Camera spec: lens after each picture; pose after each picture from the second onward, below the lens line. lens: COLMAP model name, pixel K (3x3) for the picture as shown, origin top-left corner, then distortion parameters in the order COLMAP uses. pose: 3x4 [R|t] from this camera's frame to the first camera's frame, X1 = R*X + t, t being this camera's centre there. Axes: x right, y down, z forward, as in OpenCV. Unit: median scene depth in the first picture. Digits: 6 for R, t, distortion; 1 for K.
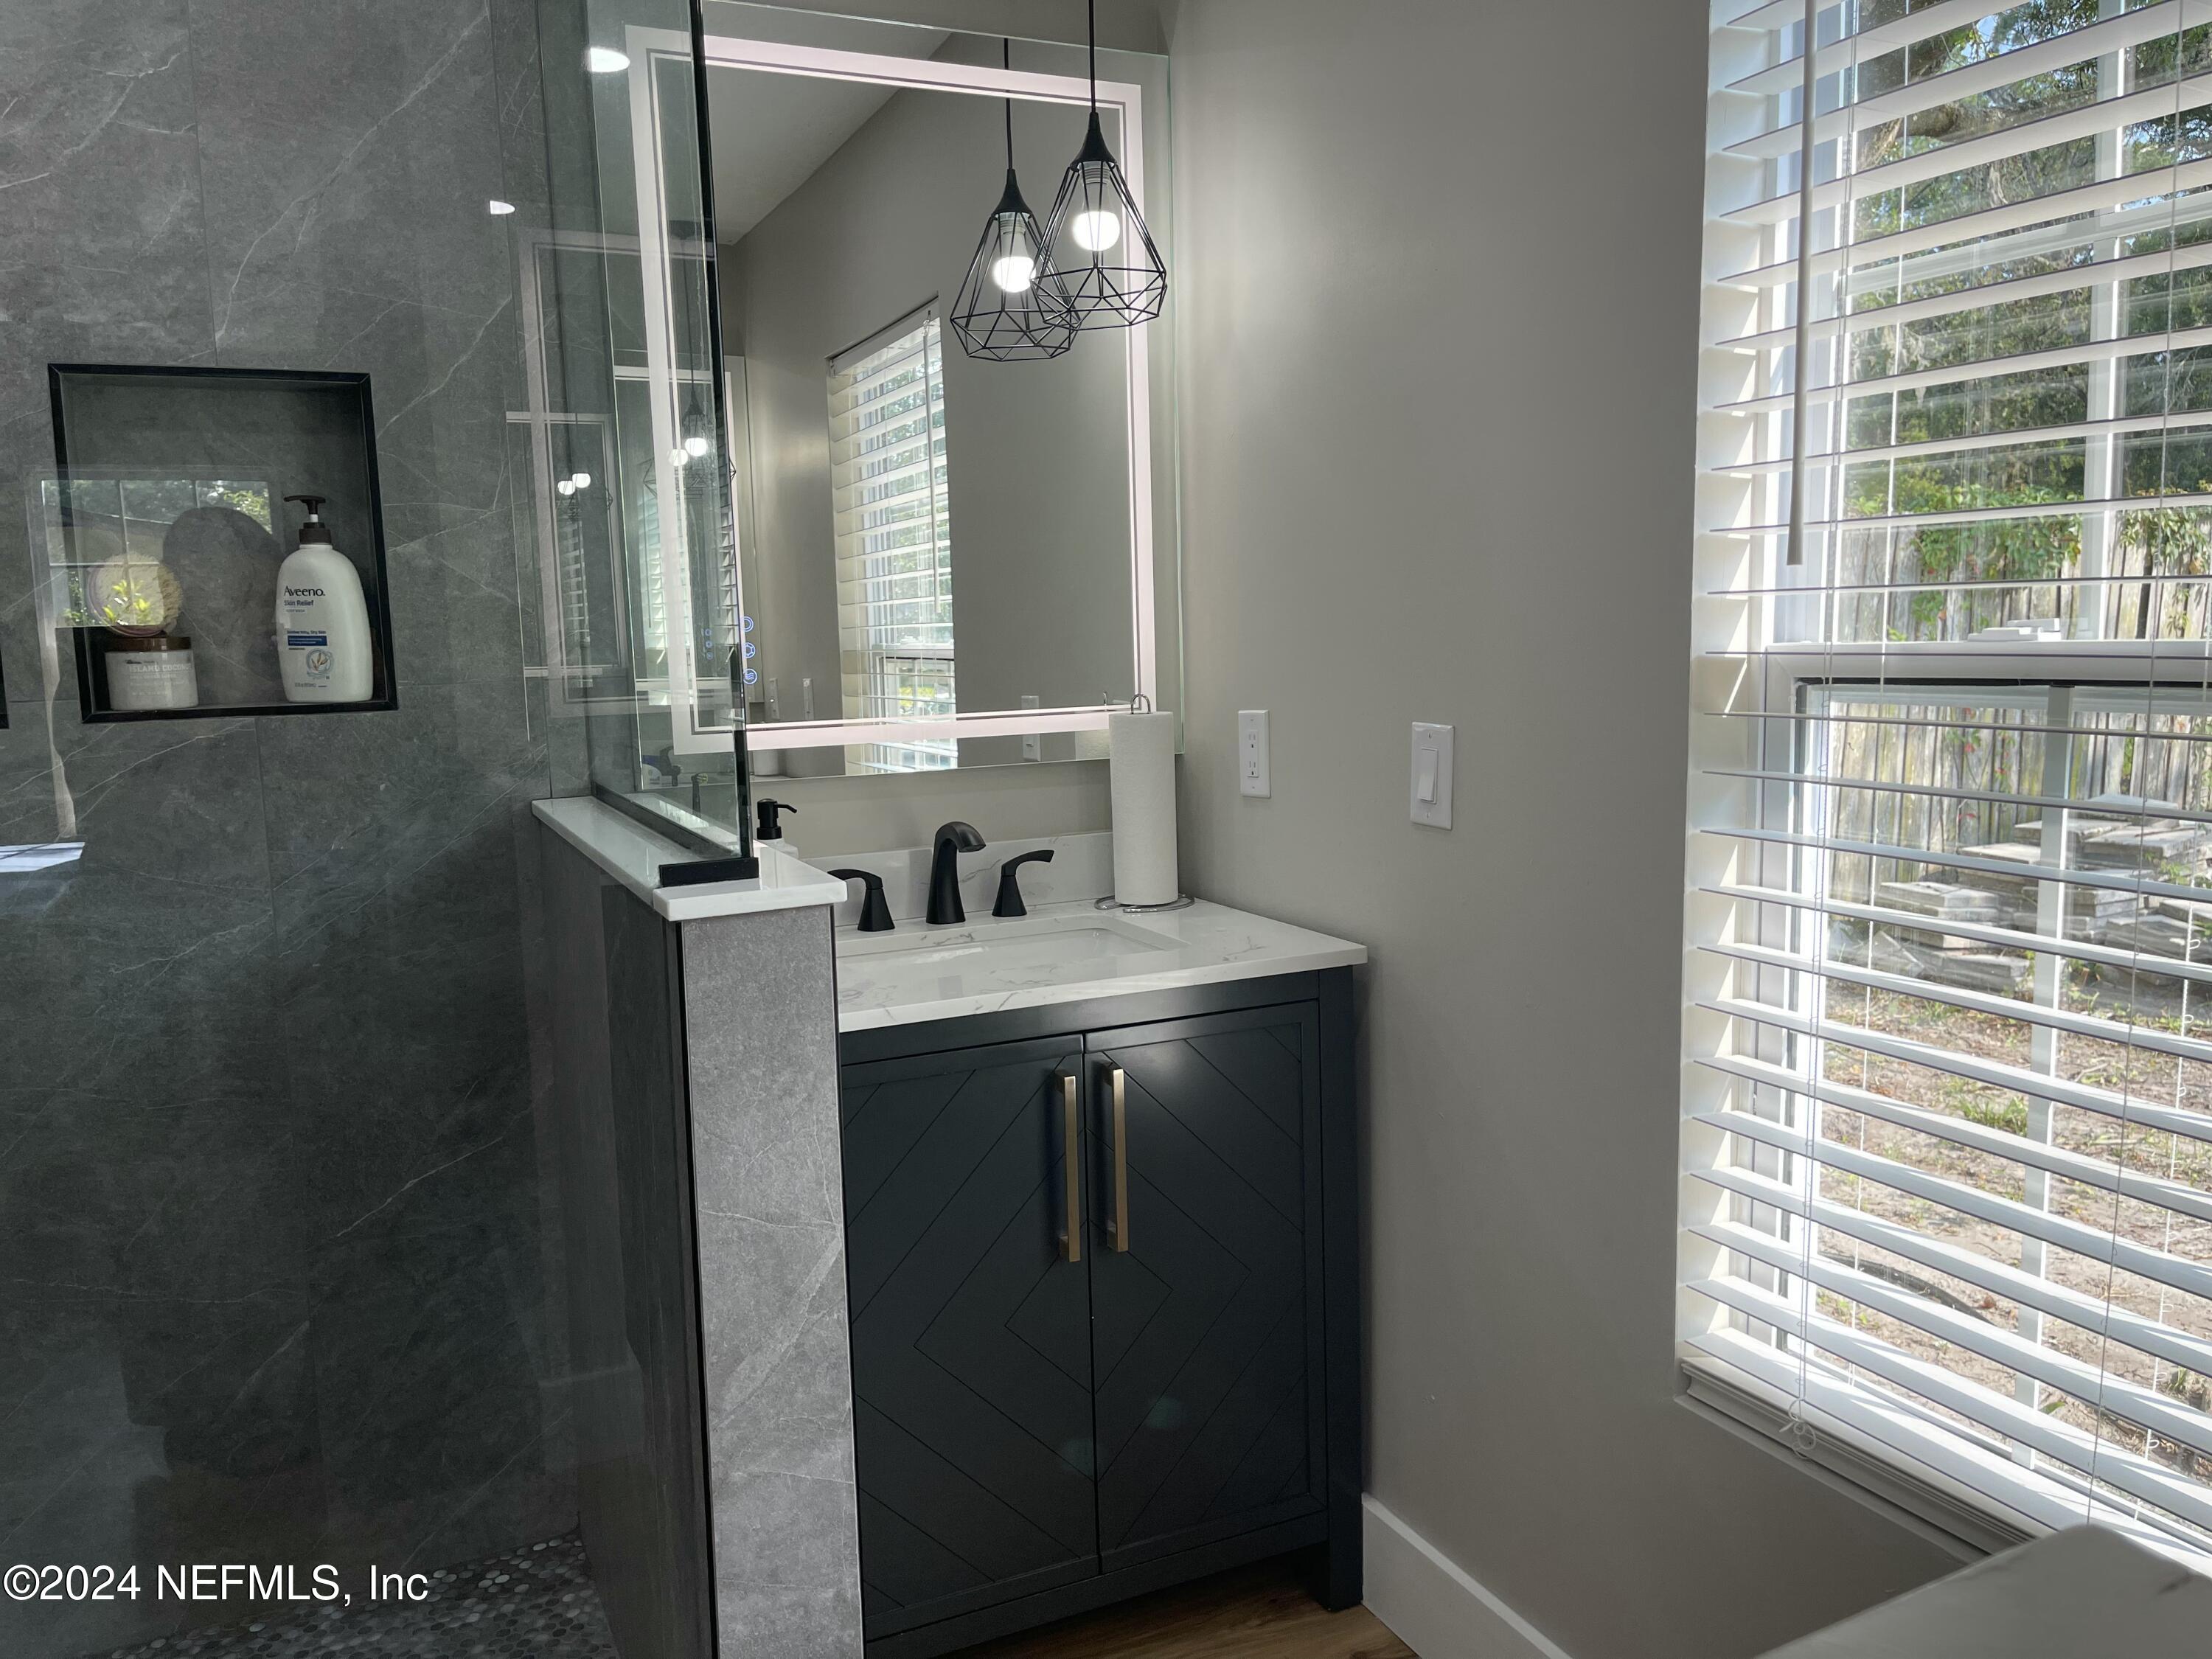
lens RADIAL K [[1698.1, 0, 1103.2], [0, 1698.1, 821.5], [0, 0, 1]] dist [0.045702, -0.078981]
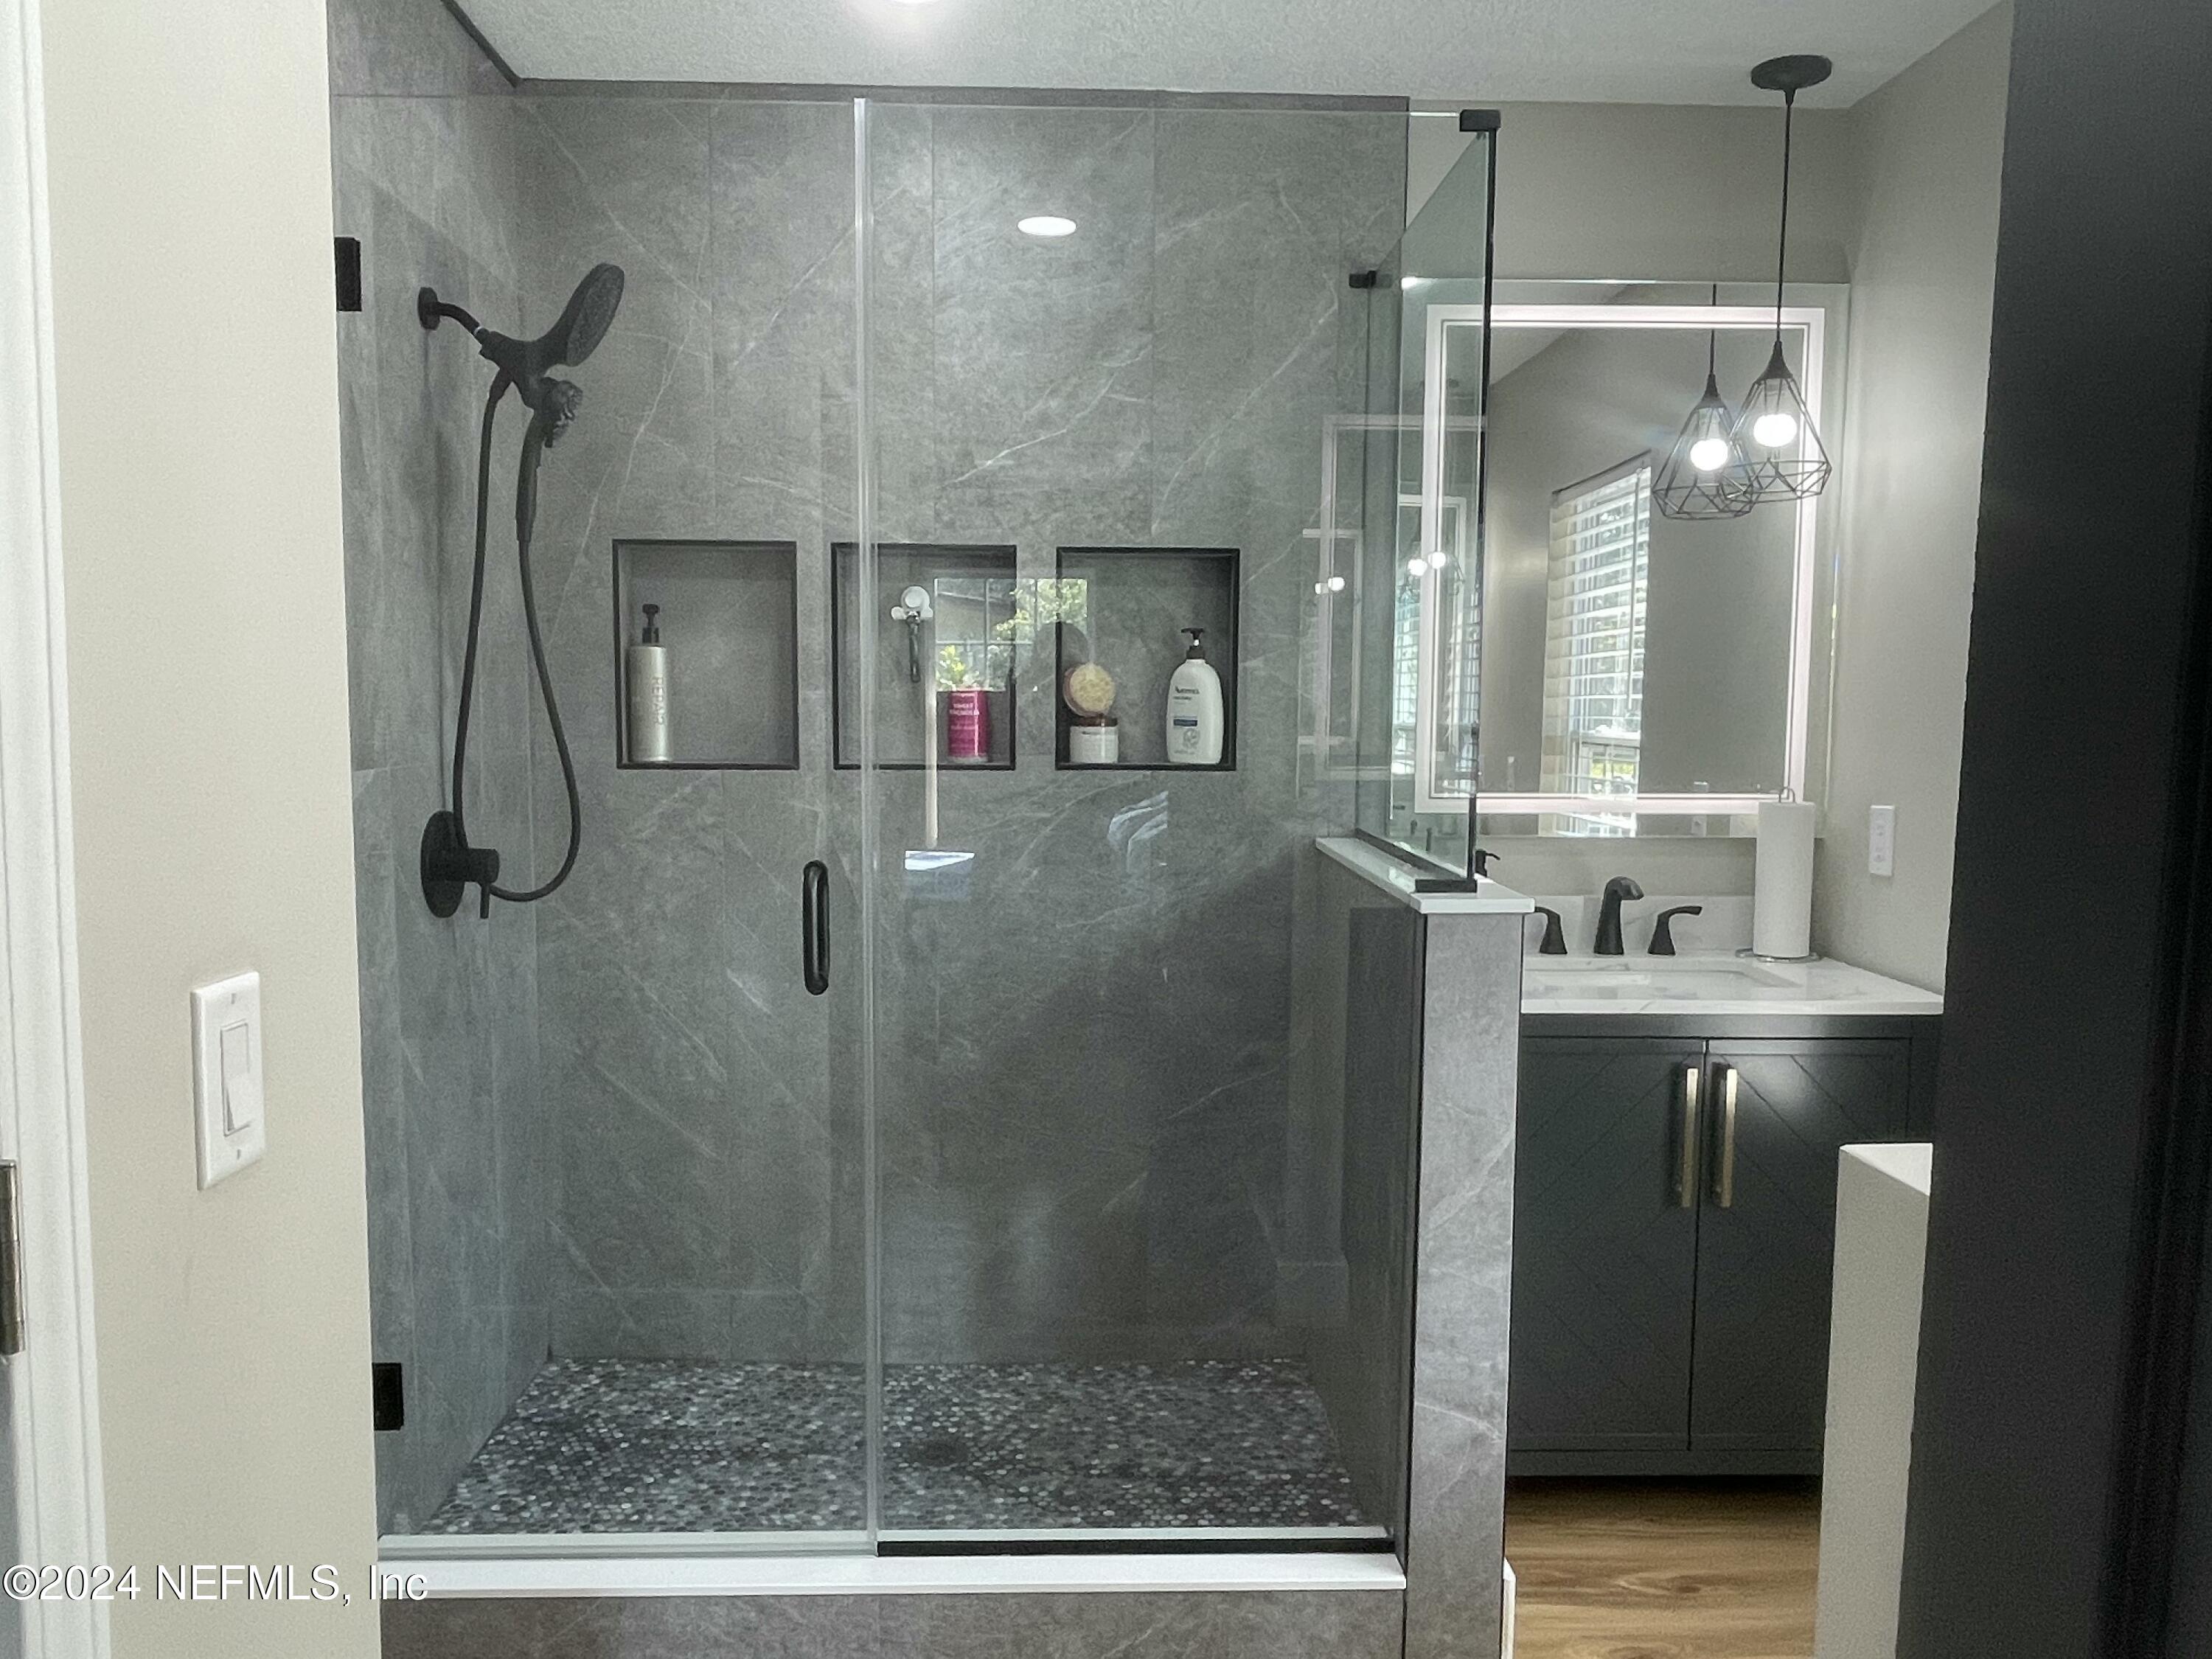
lens RADIAL K [[1638.2, 0, 1102.5], [0, 1638.2, 862.3], [0, 0, 1]] dist [0.060067, -0.087200]
pose [[0.914963, 0.075053, -0.396497, 0.054107], [-0.080207, 0.996772, 0.003591, 0.018171], [0.395486, 0.028516, 0.918029, -0.358146]]
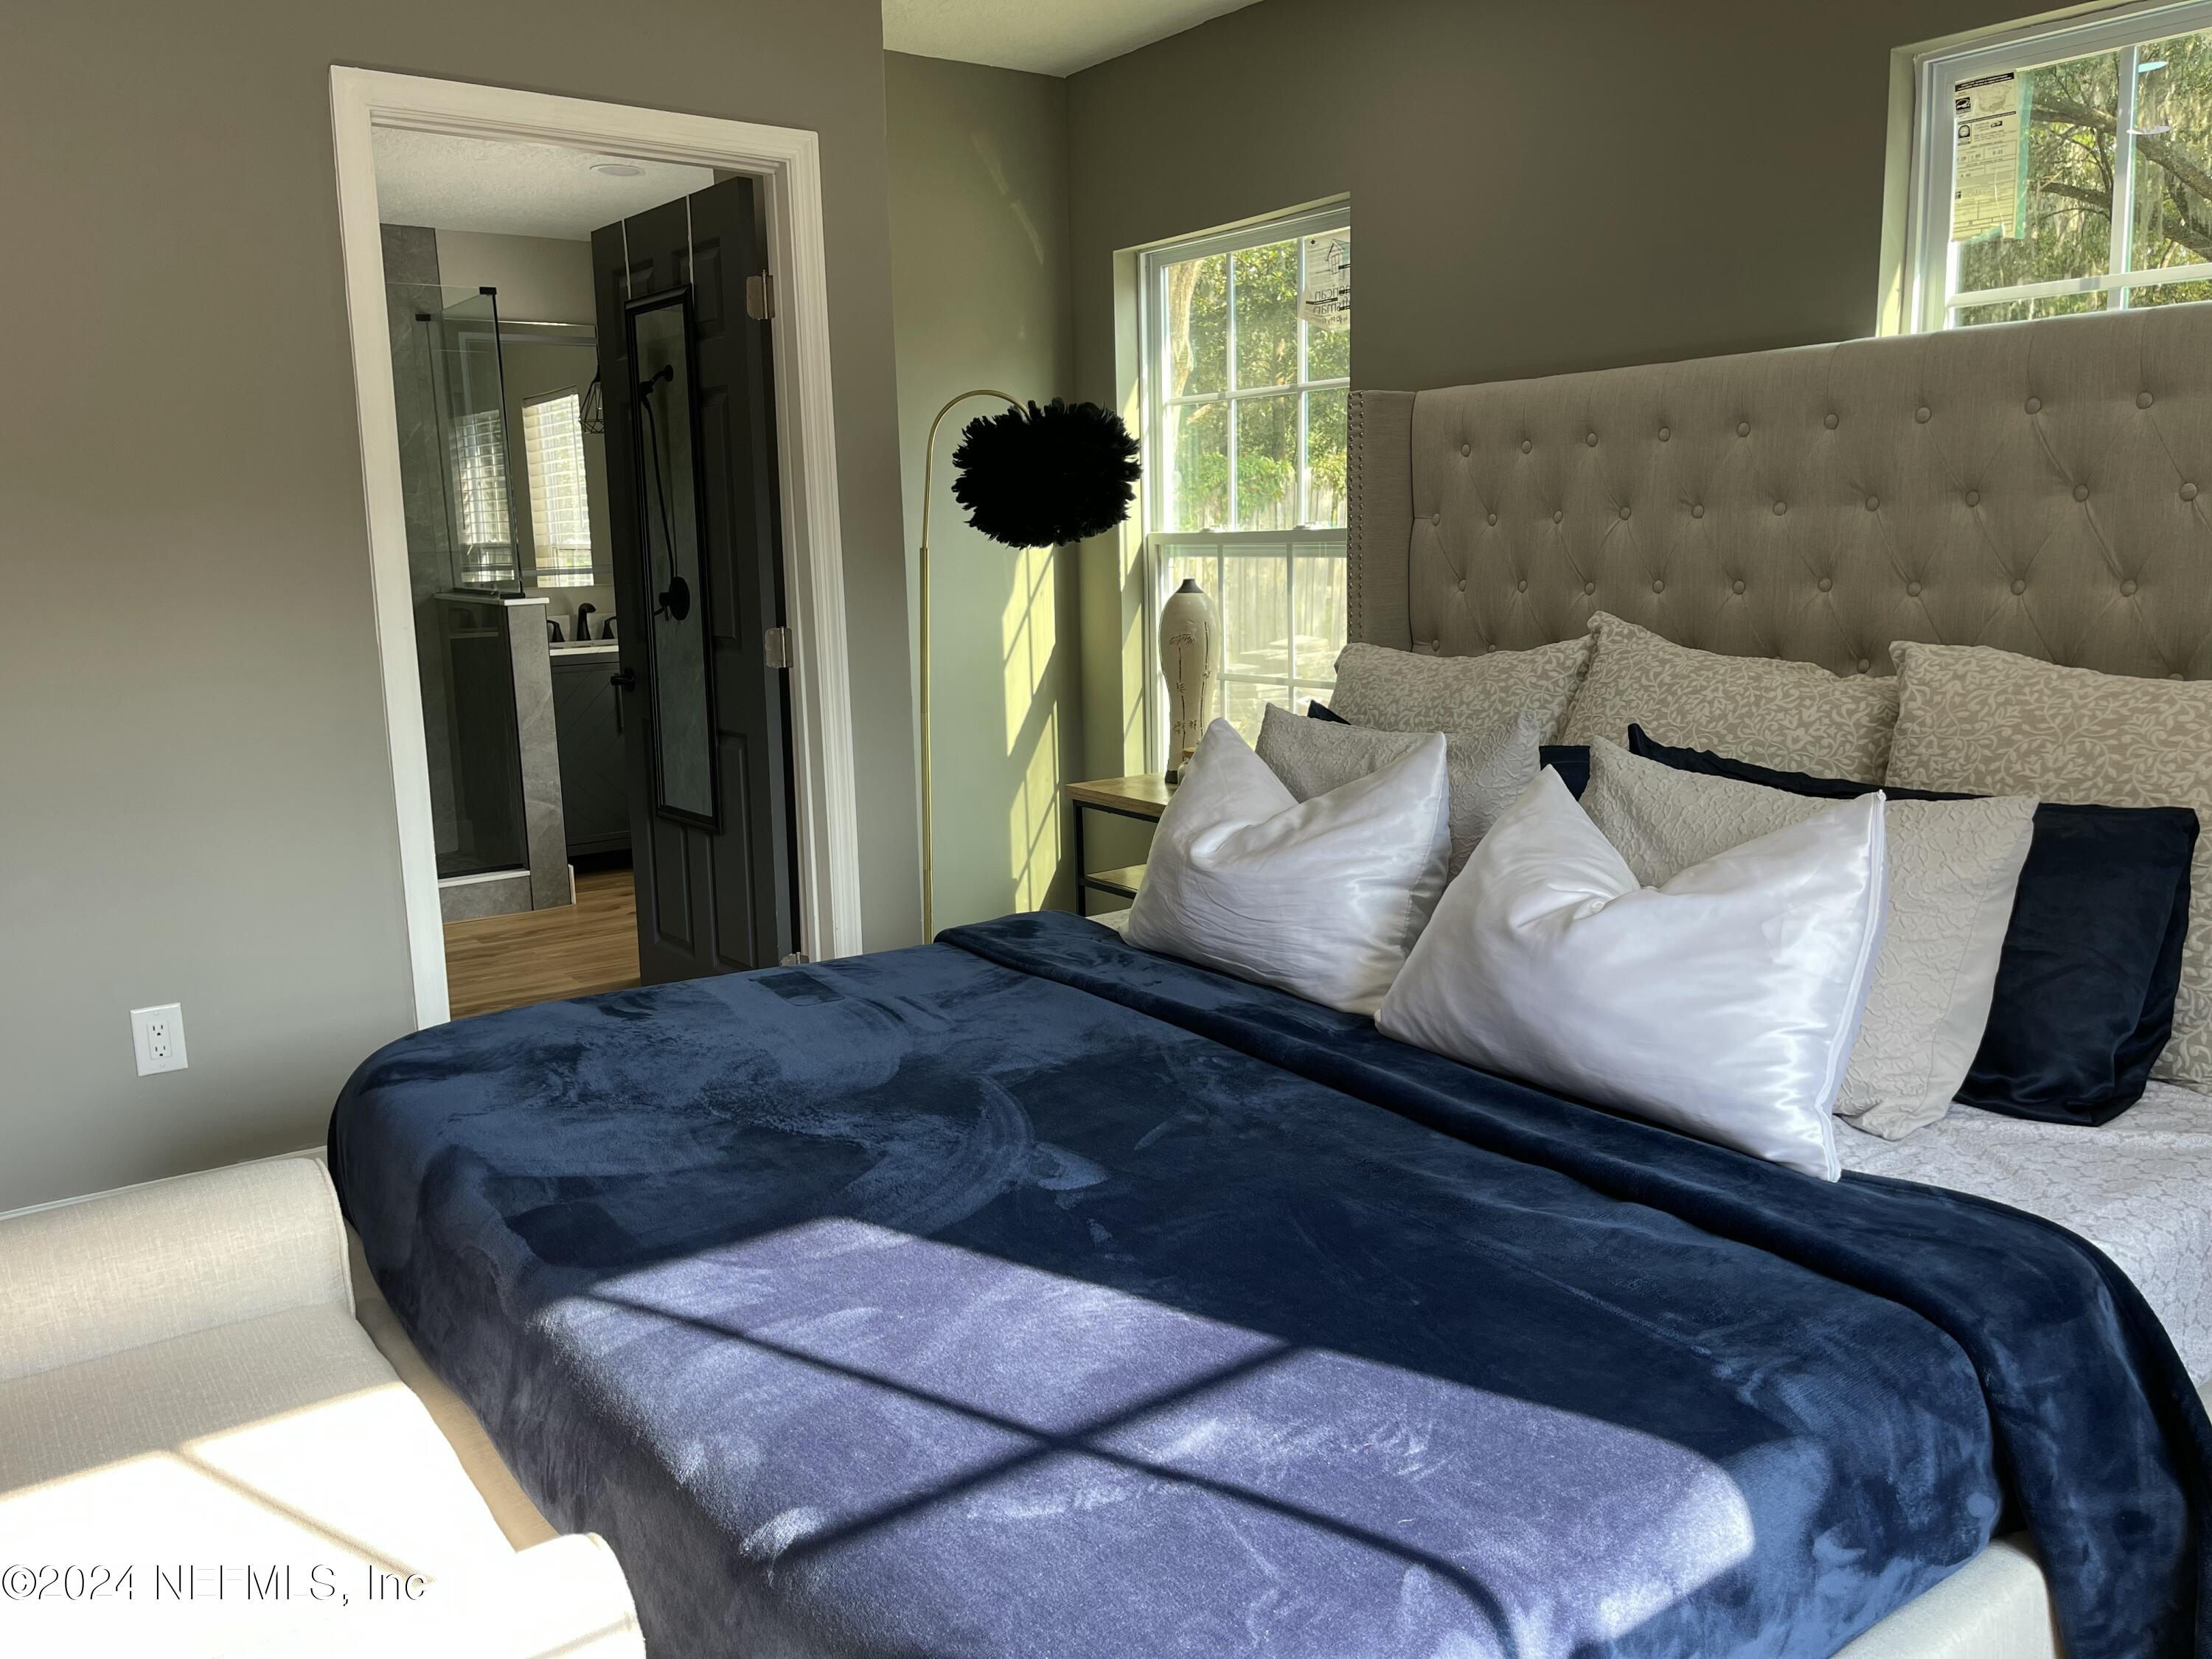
lens RADIAL K [[1698.1, 0, 1103.2], [0, 1698.1, 821.5], [0, 0, 1]] dist [0.045702, -0.078981]
pose [[0.984361, -0.030612, 0.173485, 0.284418], [0.021820, 0.998390, 0.052360, 0.257546], [-0.174809, -0.047756, 0.983444, -2.166547]]
